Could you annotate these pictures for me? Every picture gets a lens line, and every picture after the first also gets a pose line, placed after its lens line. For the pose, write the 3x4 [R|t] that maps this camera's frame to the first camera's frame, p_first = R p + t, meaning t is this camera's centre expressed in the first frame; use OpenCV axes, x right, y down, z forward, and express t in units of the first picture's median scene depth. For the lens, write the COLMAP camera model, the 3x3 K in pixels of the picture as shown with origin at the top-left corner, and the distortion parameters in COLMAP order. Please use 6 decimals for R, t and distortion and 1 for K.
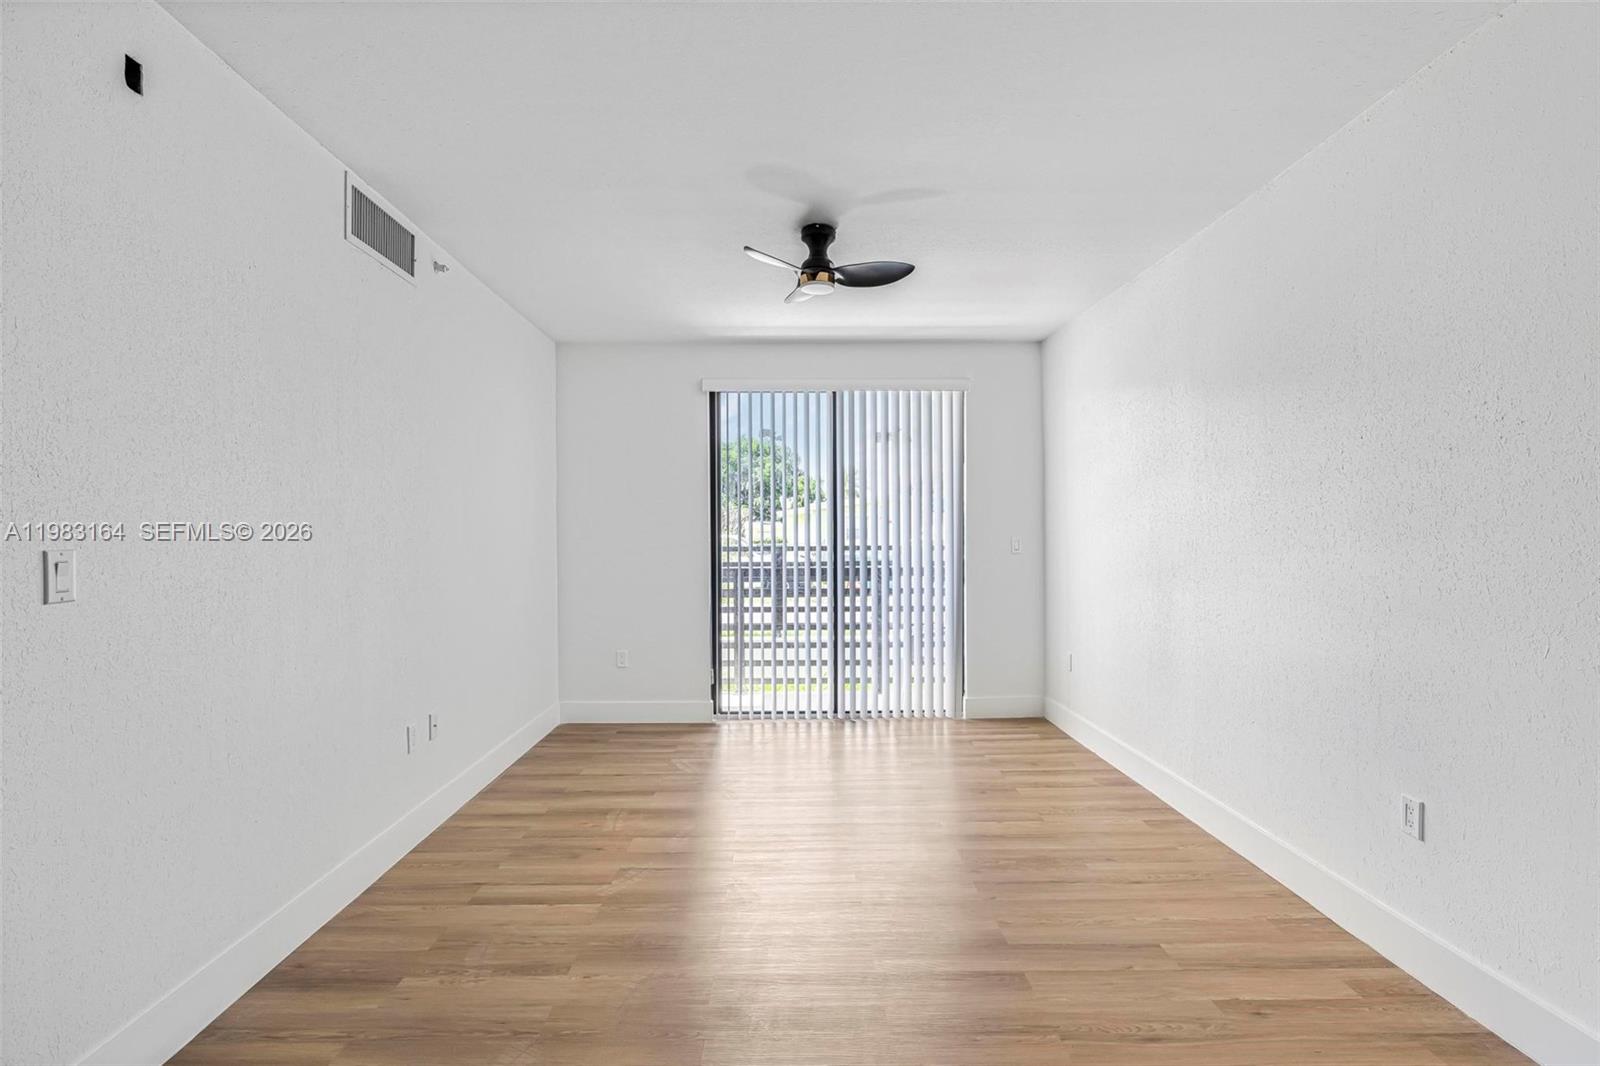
lens RADIAL K [[787.1, 0, 805.0], [0, 787.1, 533.9], [0, 0, 1]] dist [-0.001792, 0.001528]
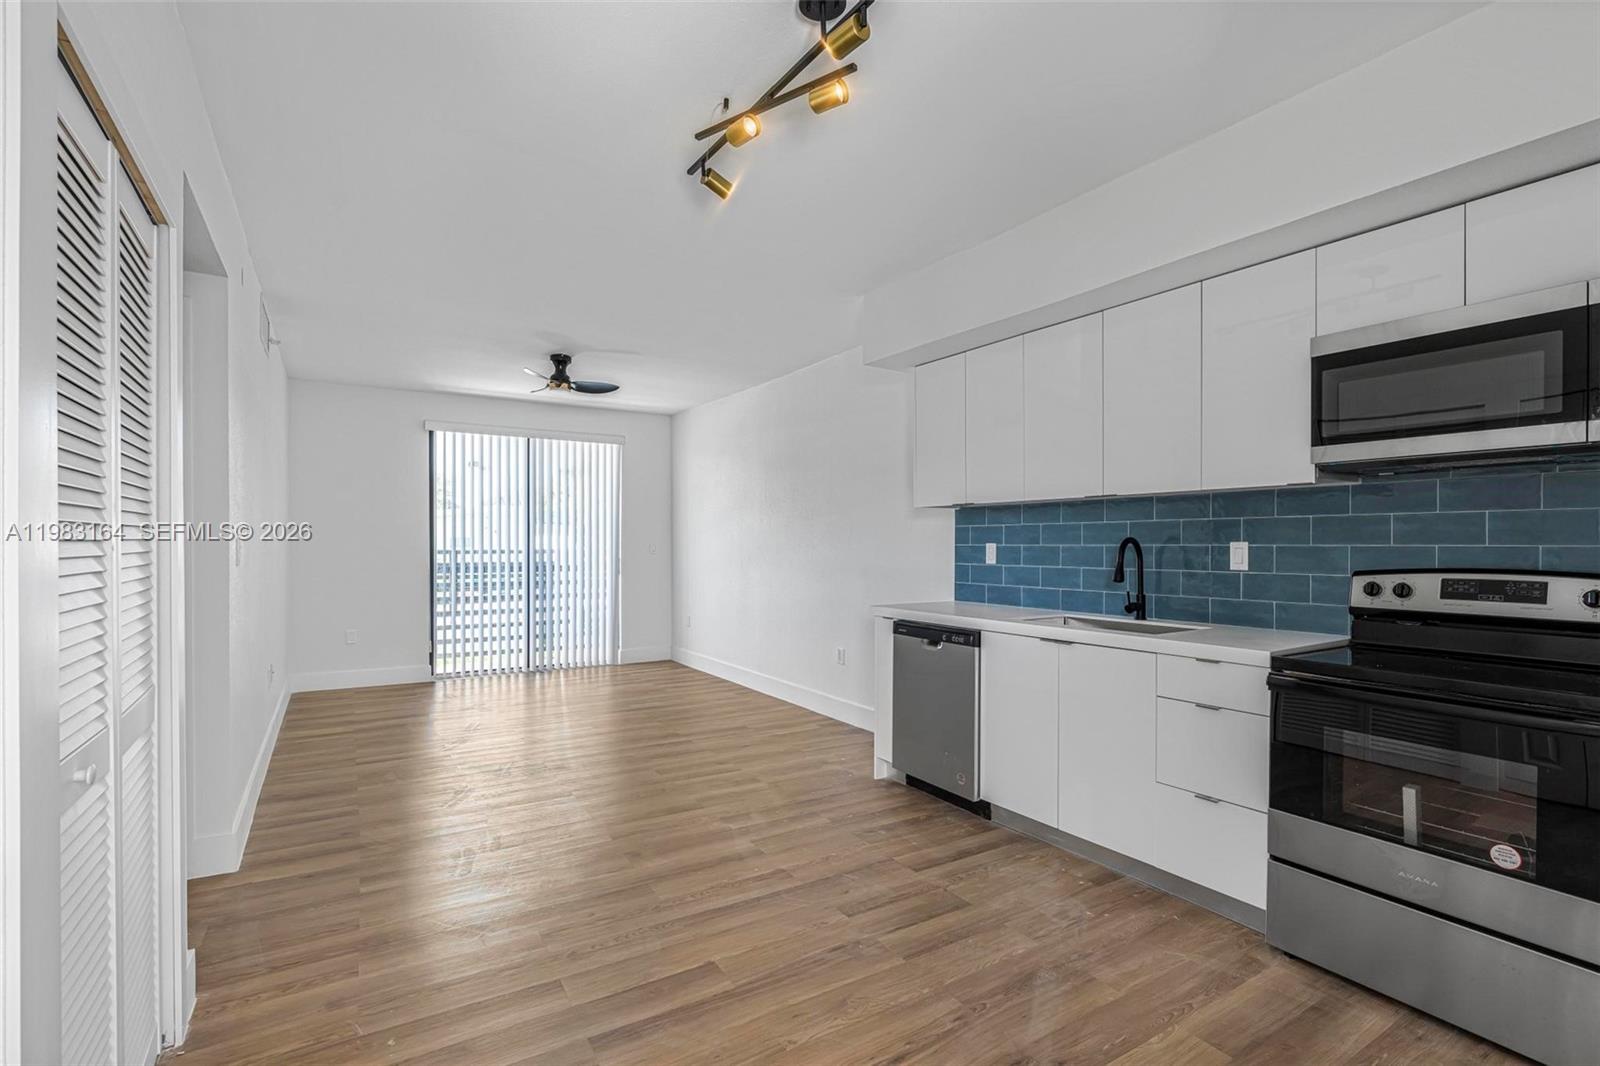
lens RADIAL K [[742.9, 0, 807.2], [0, 742.9, 541.3], [0, 0, 1]] dist [0.001062, 0.000193]
pose [[0.864964, 0.006487, 0.501792, -0.199850], [-0.005999, 0.999979, -0.002587, 0.004833], [-0.501798, -0.000772, 0.864984, -0.394405]]
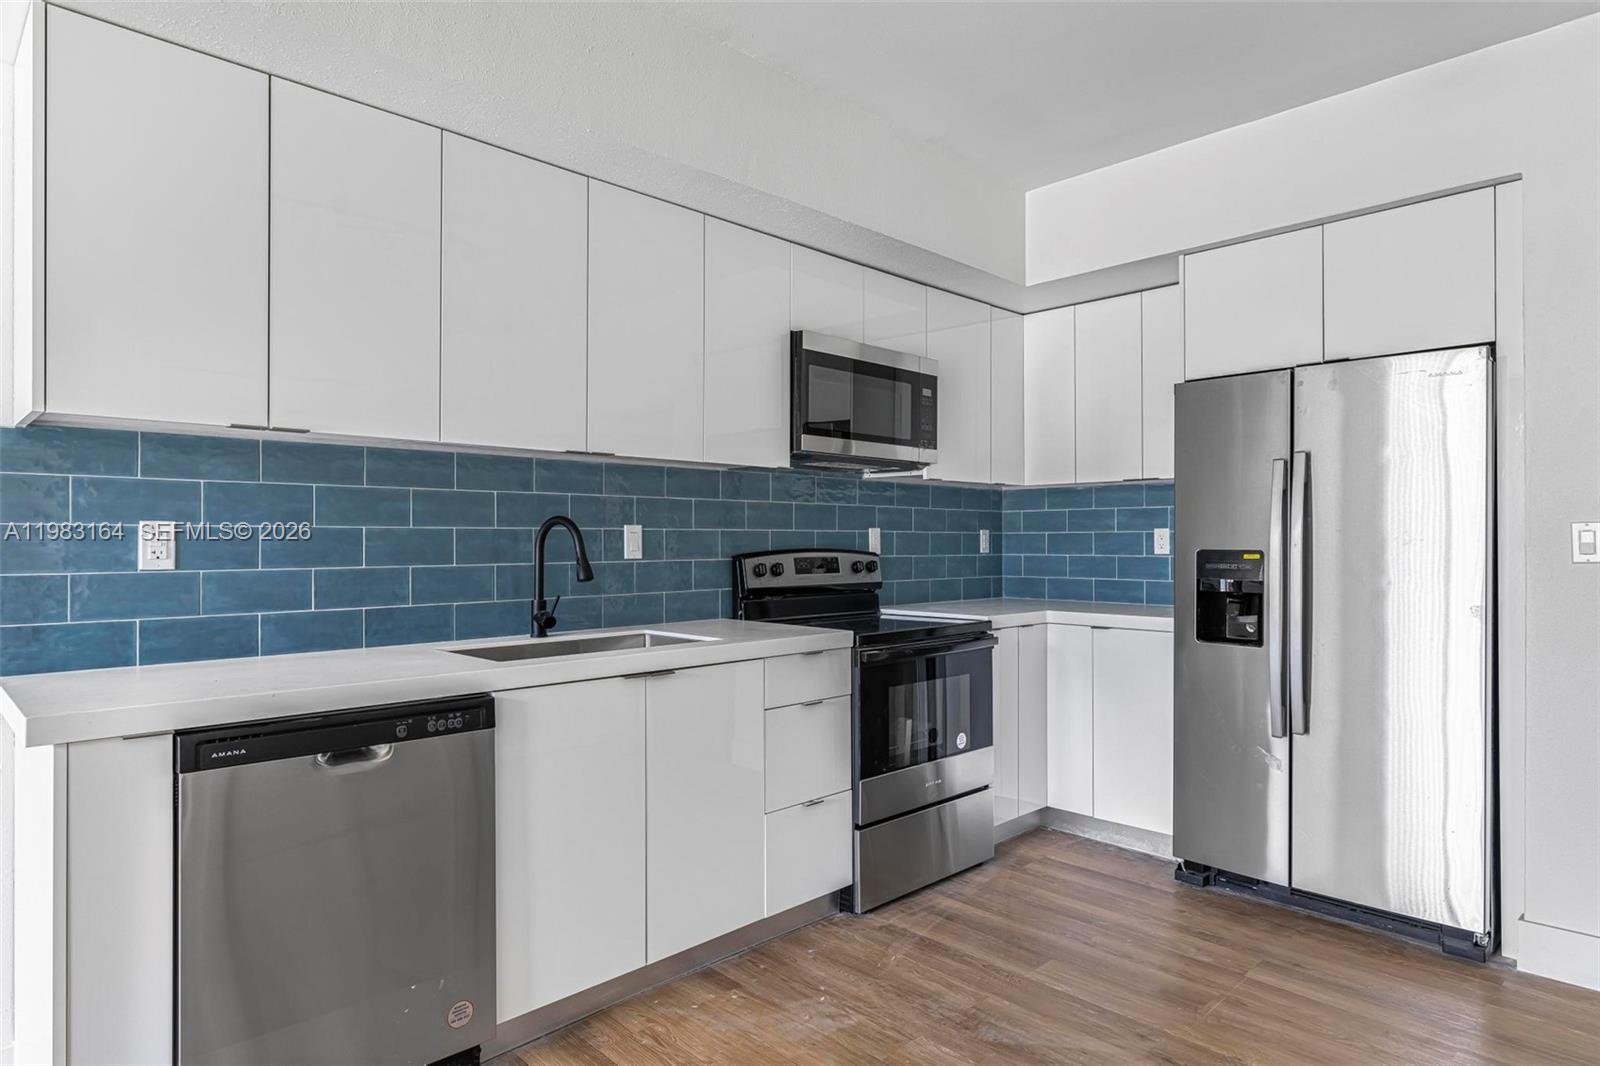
lens RADIAL K [[921.5, 0, 795.4], [0, 921.5, 540.7], [0, 0, 1]] dist [-0.004638, 0.000438]
pose [[-0.674610, 0.008490, 0.738126, -0.136770], [0.003719, 0.999960, -0.008103, 0.016297], [-0.738165, -0.002721, -0.674615, 0.218118]]
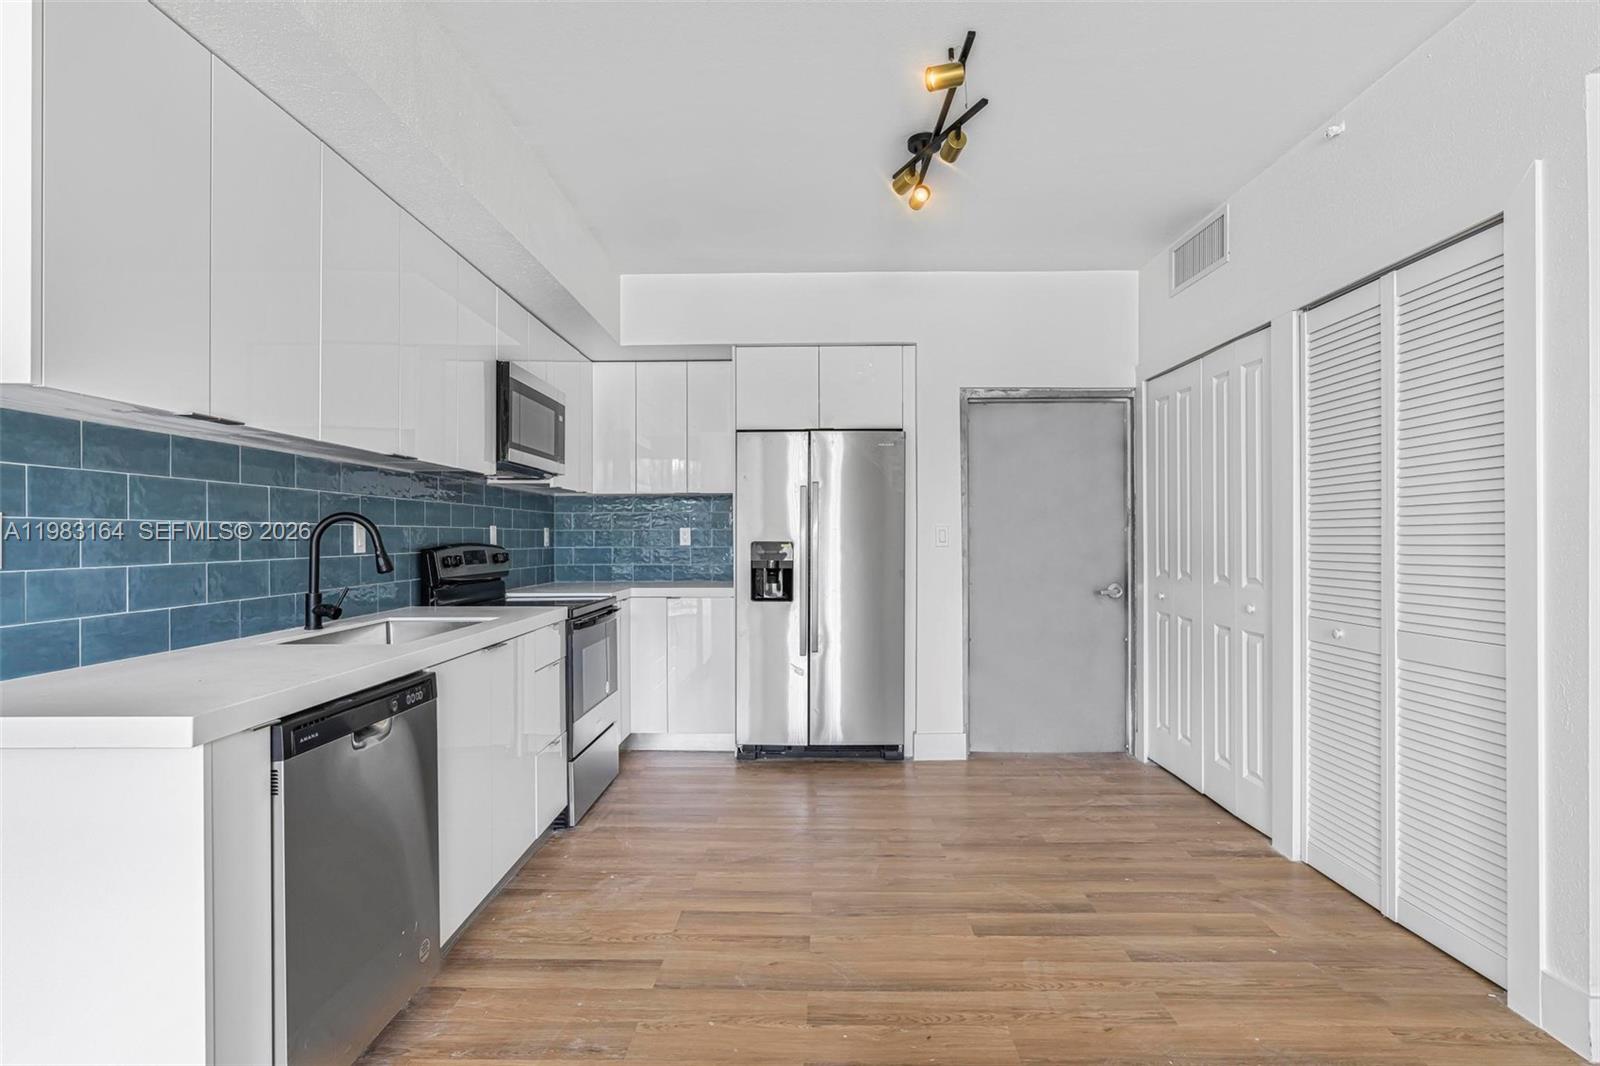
lens RADIAL K [[822.9, 0, 808.6], [0, 822.9, 538.7], [0, 0, 1]] dist [-0.004409, -0.000449]
pose [[-0.999256, 0.010490, 0.037121, 0.032403], [0.010472, 0.999945, -0.000687, 0.016544], [-0.037127, -0.000297, -0.999311, 0.432063]]
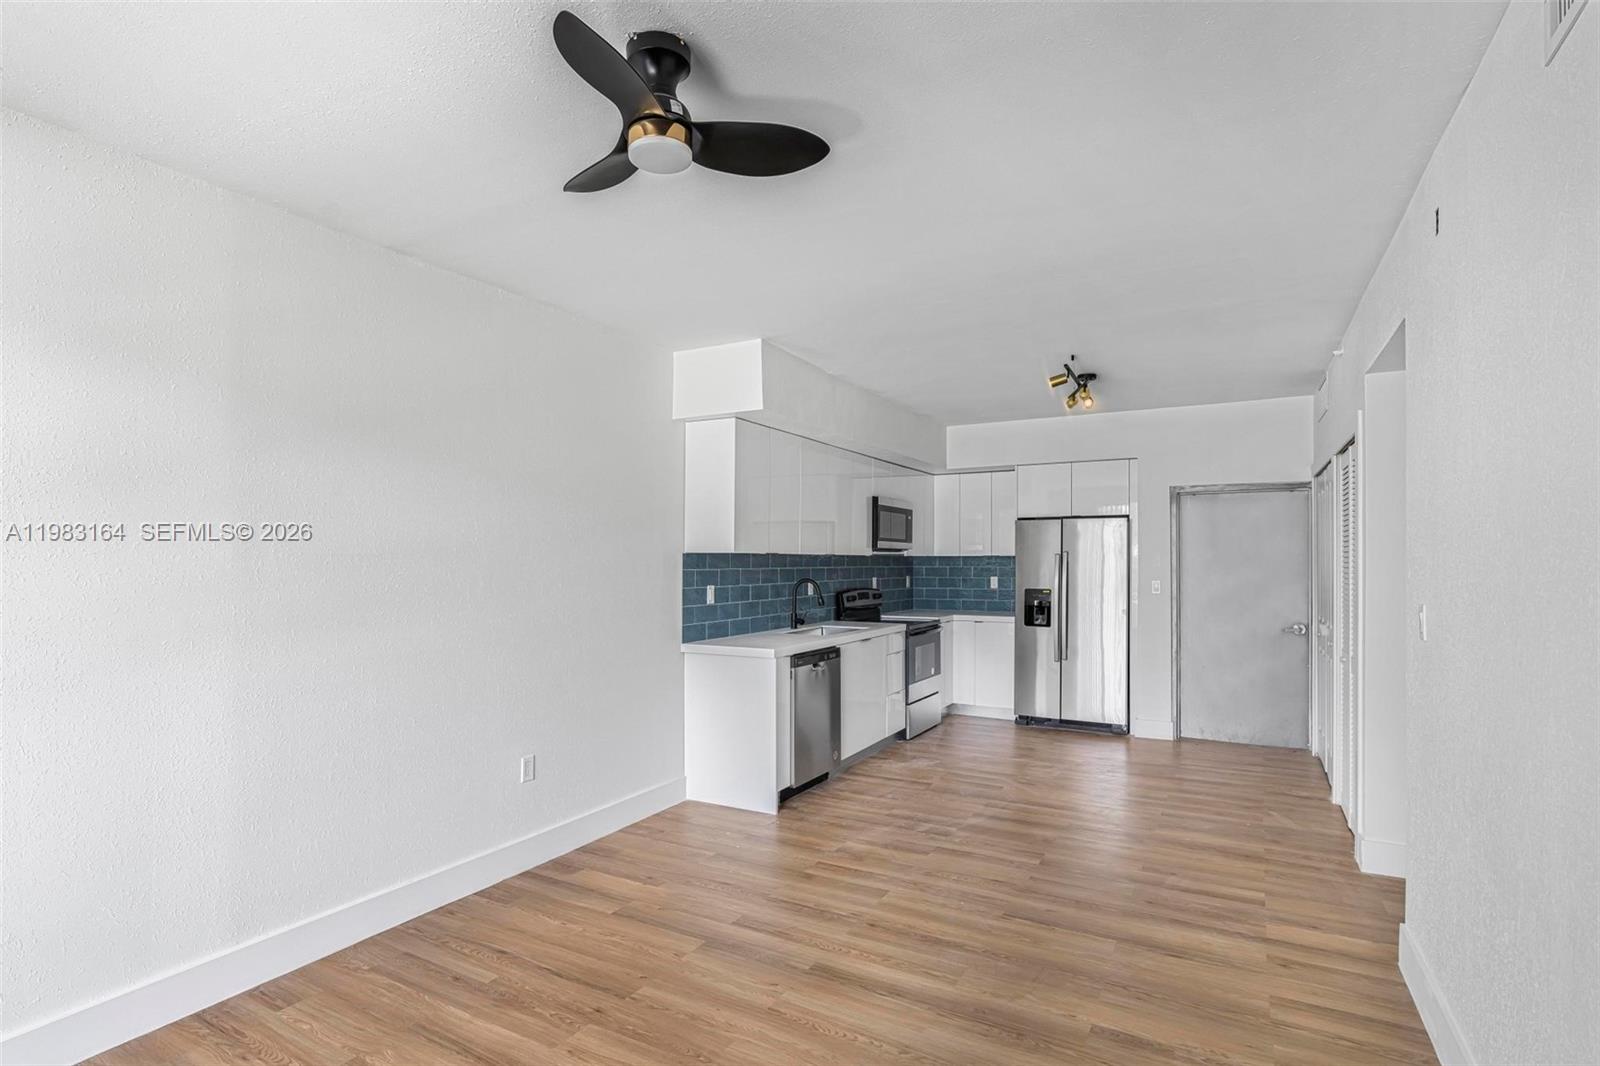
lens RADIAL K [[811.8, 0, 803.4], [0, 811.8, 564.2], [0, 0, 1]] dist [-0.001626, 0.000140]
pose [[-0.863850, 0.004700, 0.503727, -0.216701], [0.003903, 0.999989, -0.002636, -0.017236], [-0.503734, -0.000311, -0.863859, 0.890318]]
